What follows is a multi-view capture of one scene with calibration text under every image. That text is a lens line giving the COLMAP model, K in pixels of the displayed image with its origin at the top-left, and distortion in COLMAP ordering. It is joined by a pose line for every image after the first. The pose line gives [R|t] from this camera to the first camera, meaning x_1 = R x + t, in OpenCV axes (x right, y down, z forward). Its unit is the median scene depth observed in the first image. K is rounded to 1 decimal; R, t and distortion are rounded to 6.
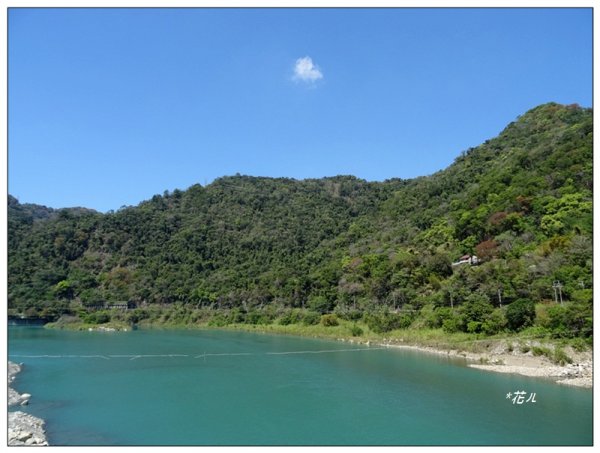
lens RADIAL K [[417.7, 0, 302.1], [0, 417.7, 229.2], [0, 0, 1]] dist [0.005127, -0.007907]
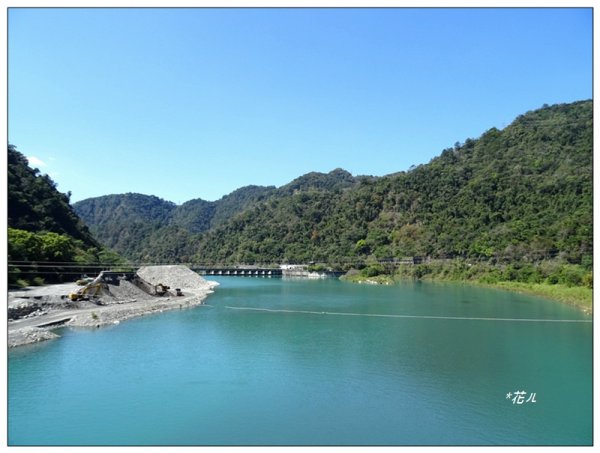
lens RADIAL K [[417.7, 0, 298.3], [0, 417.7, 227.8], [0, 0, 1]] dist [0.005127, -0.007907]
pose [[0.717926, -0.053761, -0.694040, 0.090191], [0.123987, 0.990947, 0.051494, 0.009505], [0.684988, -0.123021, 0.718093, 0.052308]]
